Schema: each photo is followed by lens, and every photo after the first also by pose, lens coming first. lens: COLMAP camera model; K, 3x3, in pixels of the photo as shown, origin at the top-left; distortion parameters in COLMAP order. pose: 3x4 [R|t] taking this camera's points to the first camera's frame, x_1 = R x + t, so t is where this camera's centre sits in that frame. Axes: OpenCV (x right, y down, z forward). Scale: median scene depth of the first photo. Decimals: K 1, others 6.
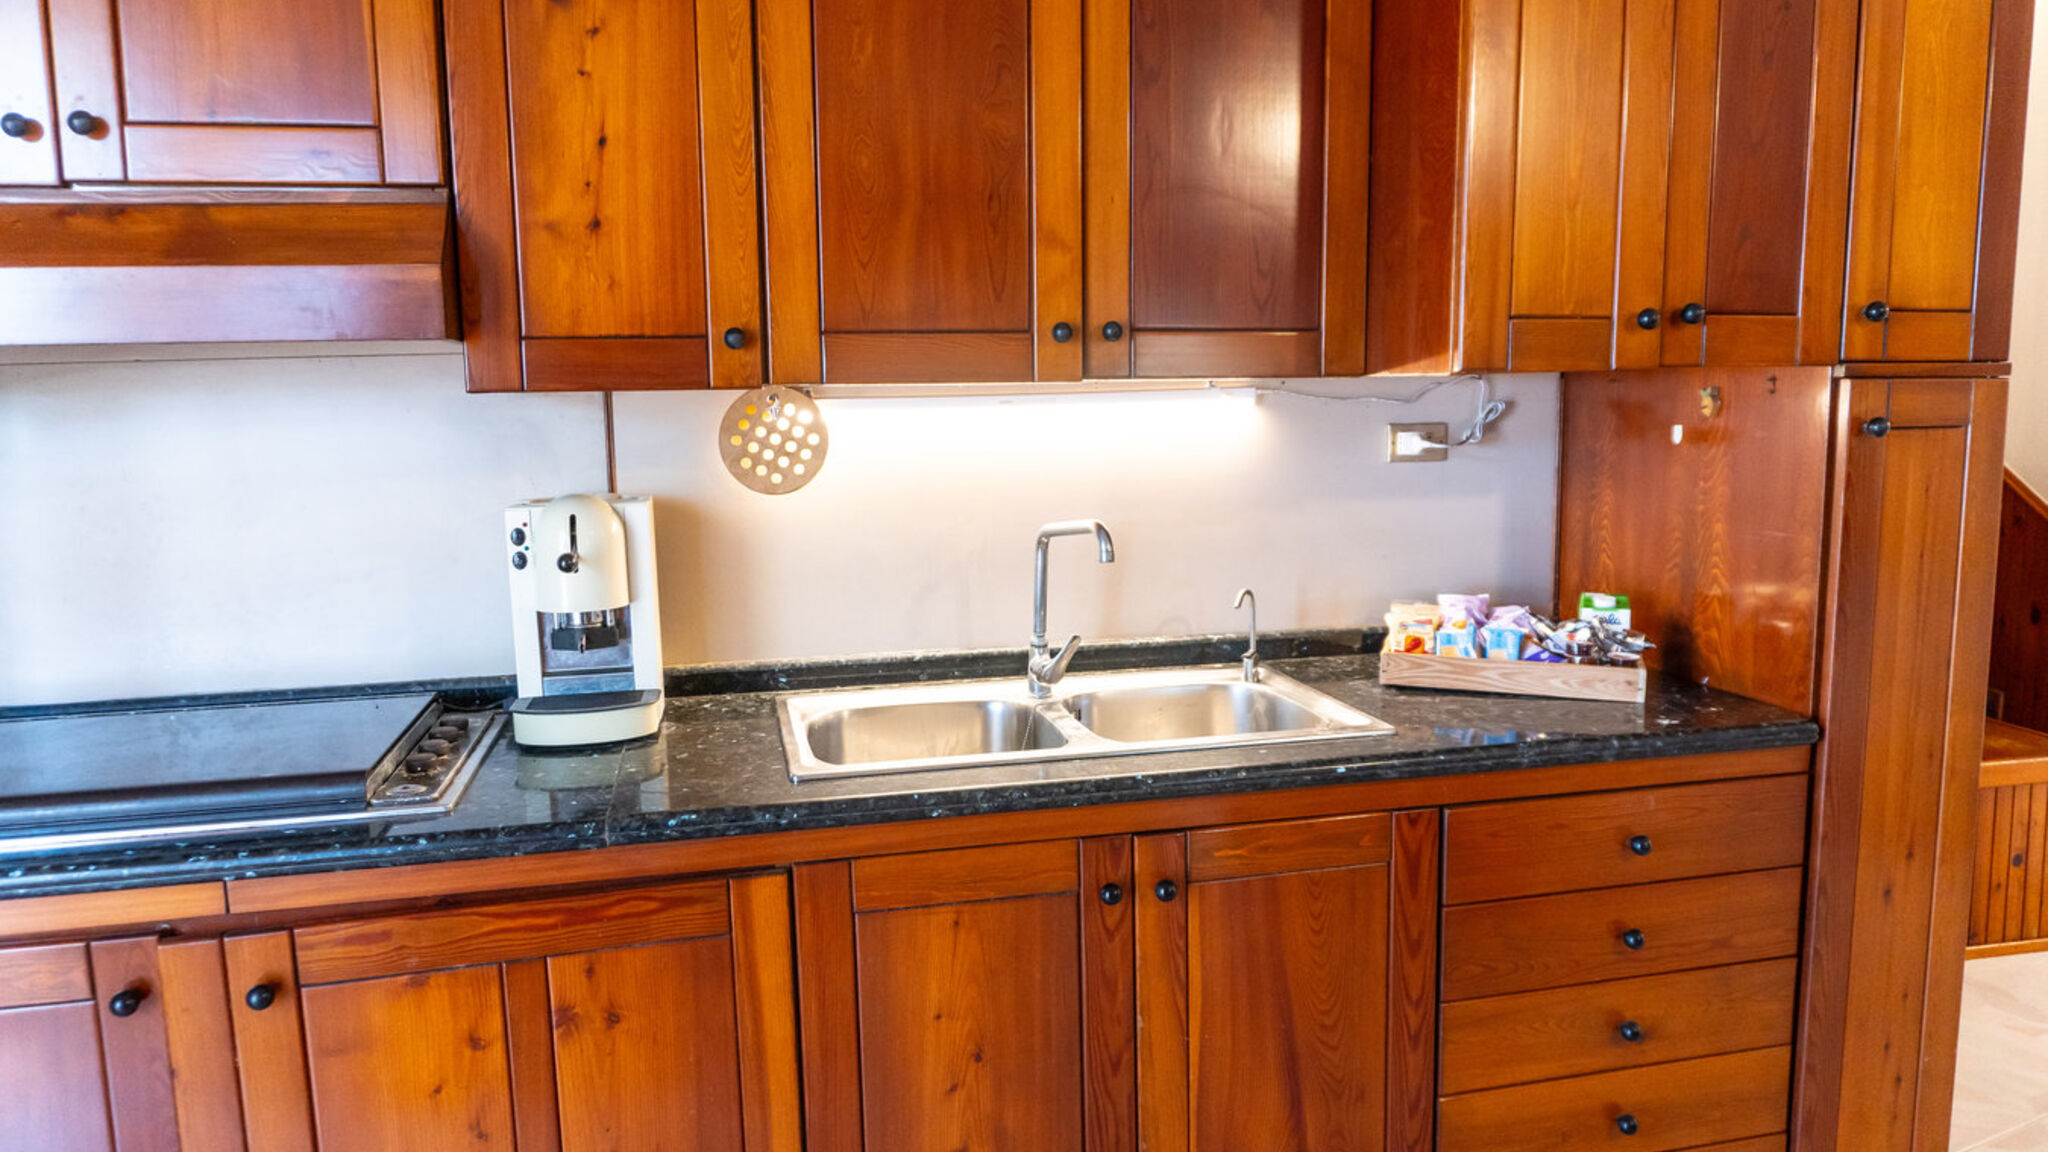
lens RADIAL K [[1377.2, 0, 1023.5], [0, 1377.2, 570.9], [0, 0, 1]] dist [-0.011678, -0.005471]
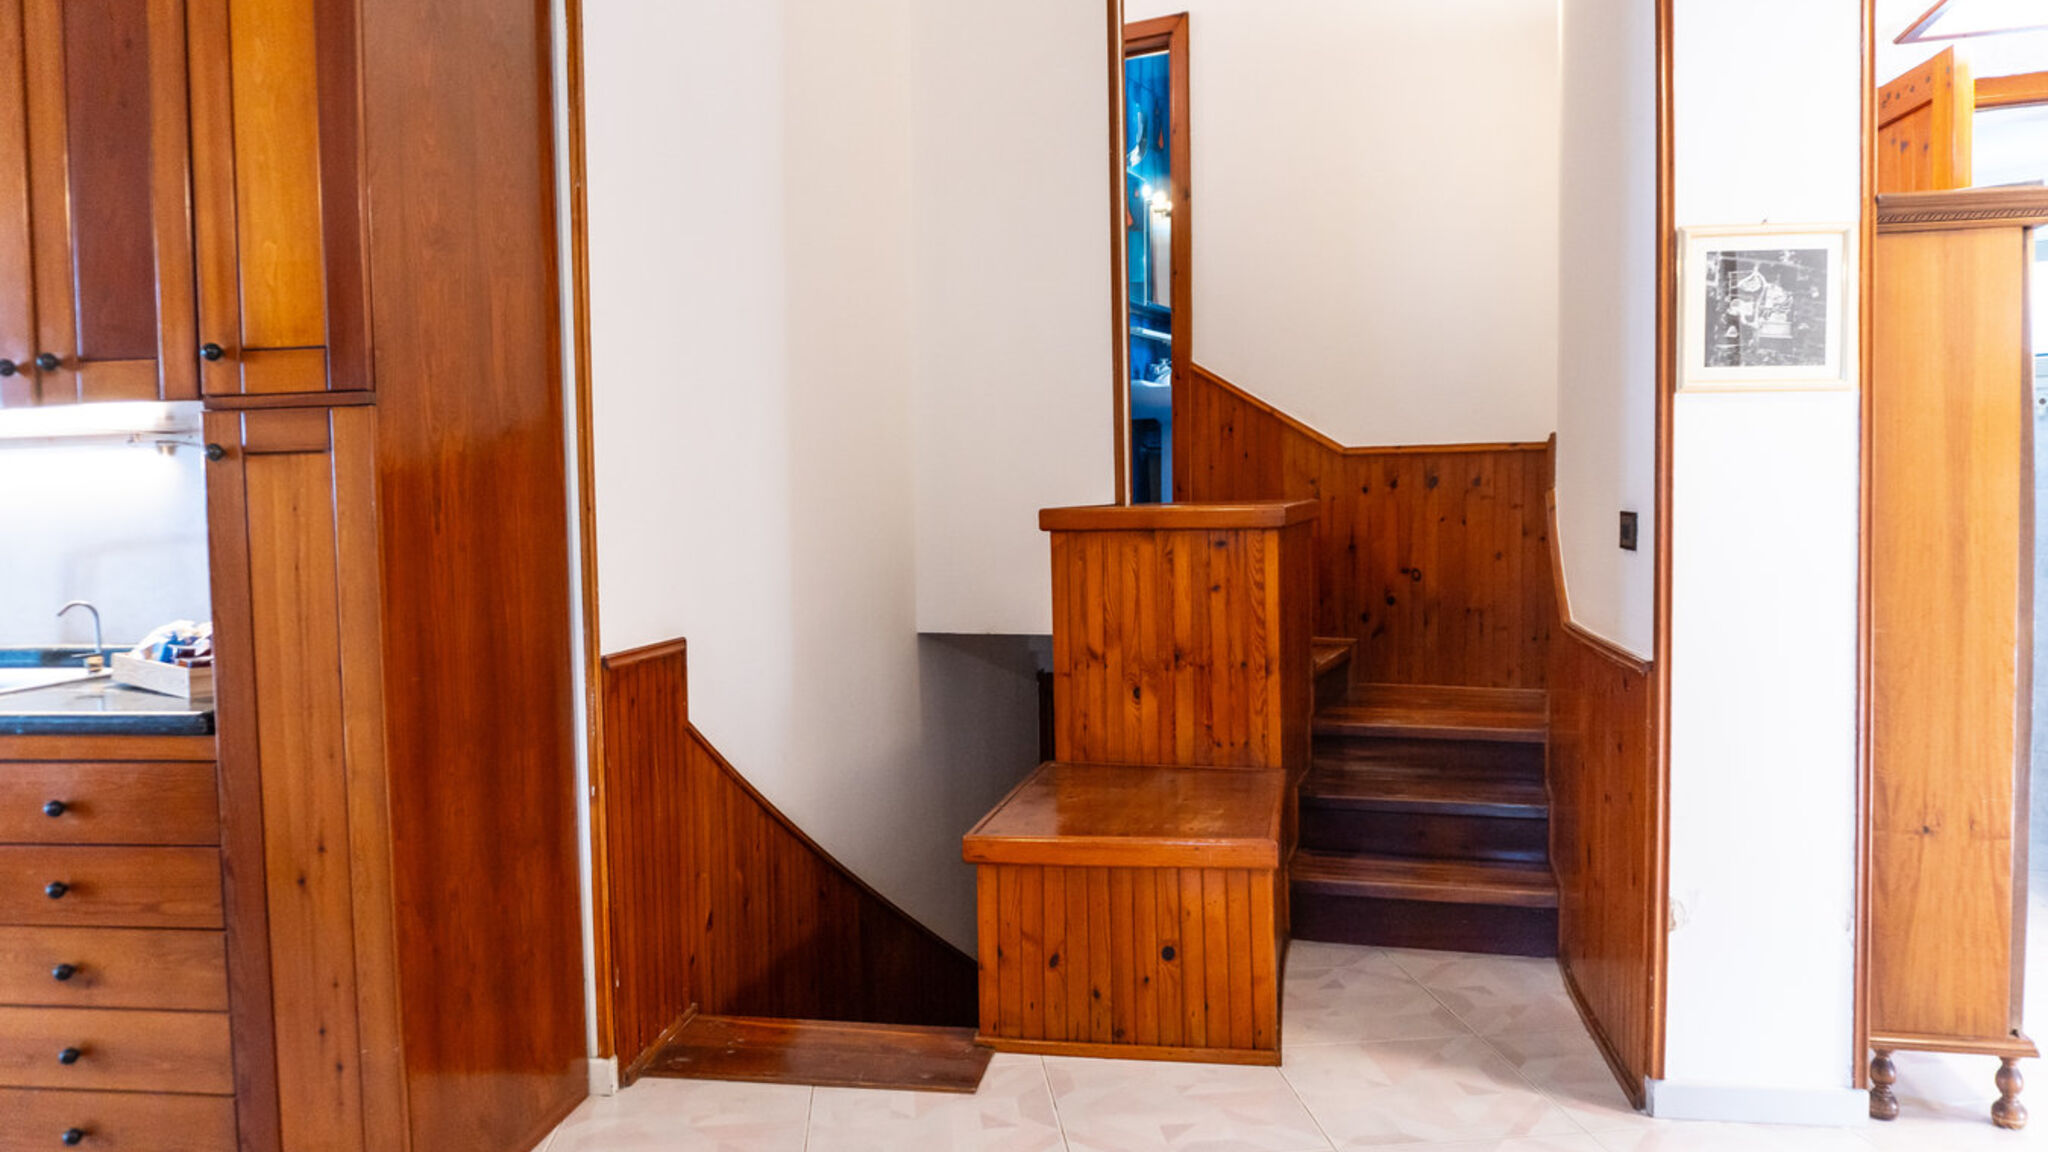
lens RADIAL K [[1377.2, 0, 1023.5], [0, 1377.2, 570.9], [0, 0, 1]] dist [-0.011678, -0.005471]
pose [[0.938253, 0.011136, -0.345770, 1.623497], [-0.037036, 0.996971, -0.068390, 0.045163], [0.343962, 0.076973, 0.935824, 0.170735]]
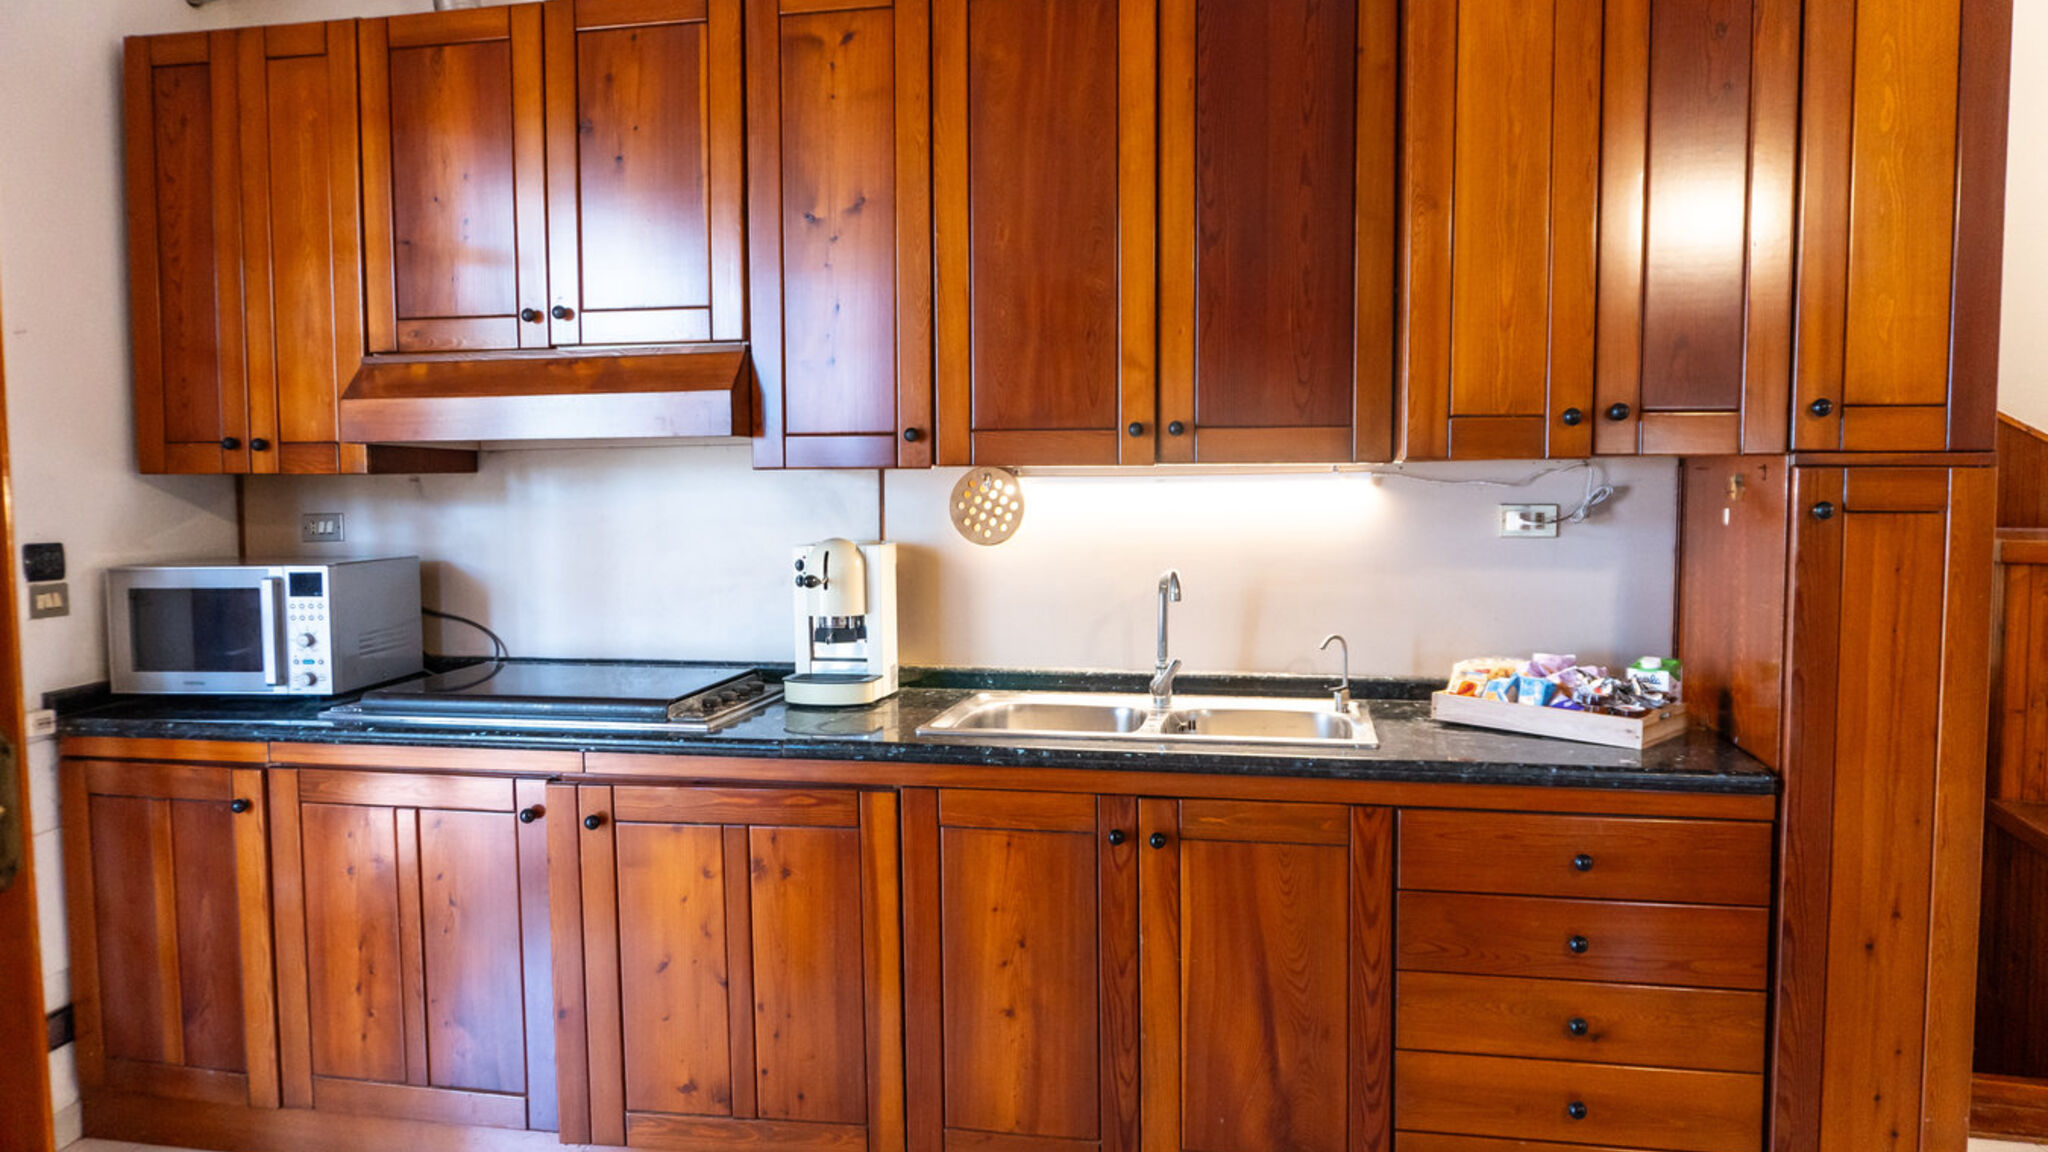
lens RADIAL K [[1377.2, 0, 1023.5], [0, 1377.2, 570.9], [0, 0, 1]] dist [-0.011678, -0.005471]
pose [[0.910137, 0.038408, -0.412523, 0.485052], [-0.063215, 0.996909, -0.046650, 0.036710], [0.409456, 0.068536, 0.909752, -0.273162]]
